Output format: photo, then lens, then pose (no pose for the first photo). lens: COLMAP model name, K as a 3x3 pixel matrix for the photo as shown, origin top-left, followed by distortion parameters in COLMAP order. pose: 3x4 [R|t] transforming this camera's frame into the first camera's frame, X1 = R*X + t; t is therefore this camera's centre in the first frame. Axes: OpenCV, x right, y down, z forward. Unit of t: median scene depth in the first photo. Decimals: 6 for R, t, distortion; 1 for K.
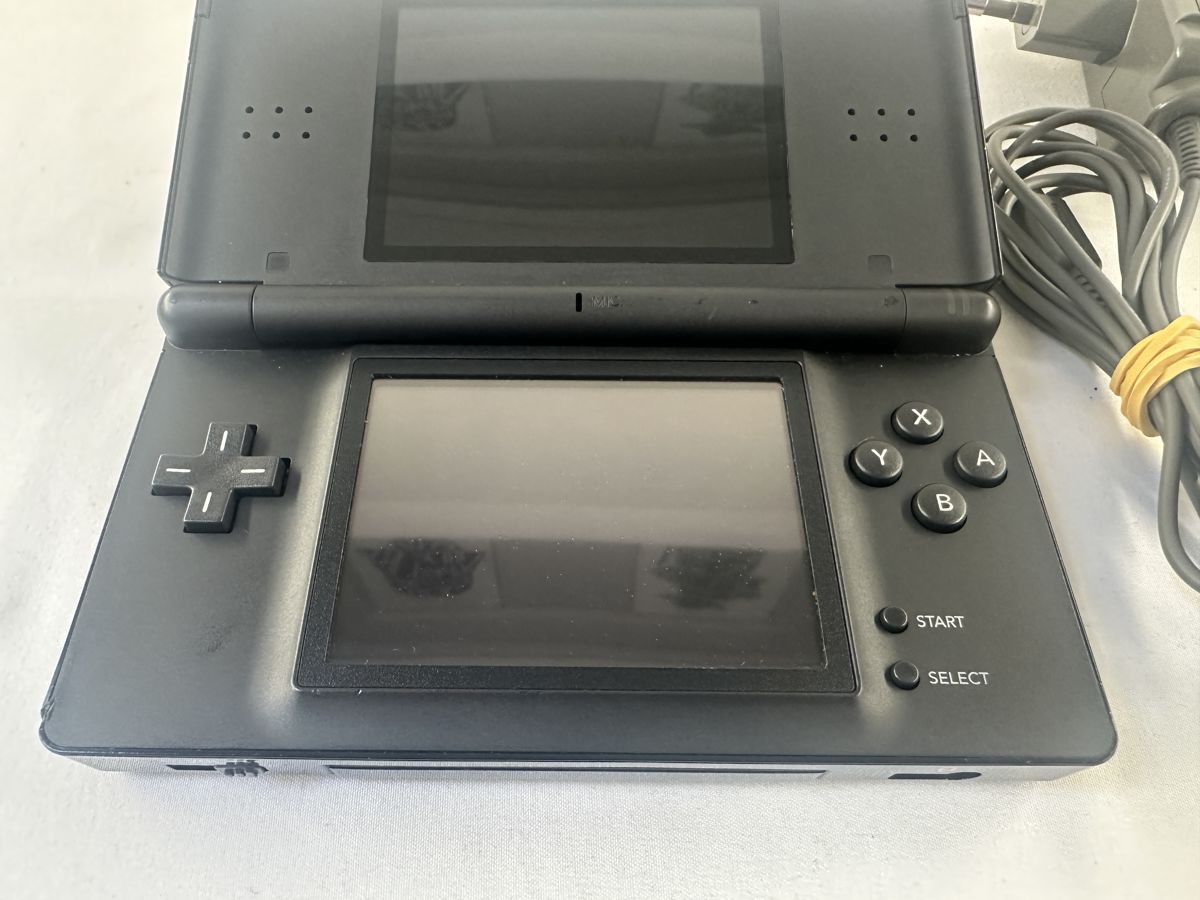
lens RADIAL K [[850.0, 0, 569.2], [0, 850.0, 529.0], [0, 0, 1]] dist [-0.010780, 0.000318]
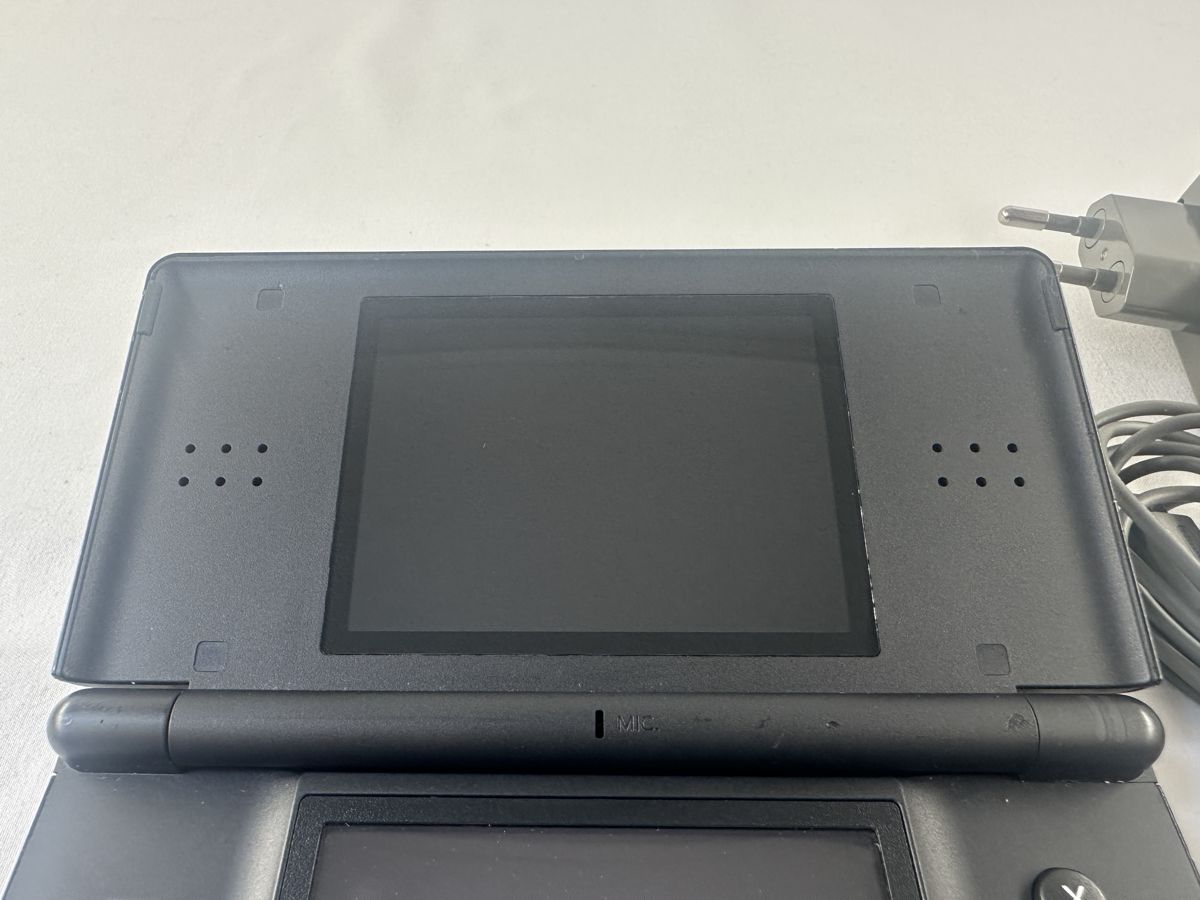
lens RADIAL K [[850.0, 0, 569.2], [0, 850.0, 529.0], [0, 0, 1]] dist [-0.010780, 0.000318]
pose [[0.999878, -0.007456, -0.013720, -0.003680], [0.005445, 0.989961, -0.141233, -0.329071], [0.014635, 0.141141, 0.989881, 0.229346]]
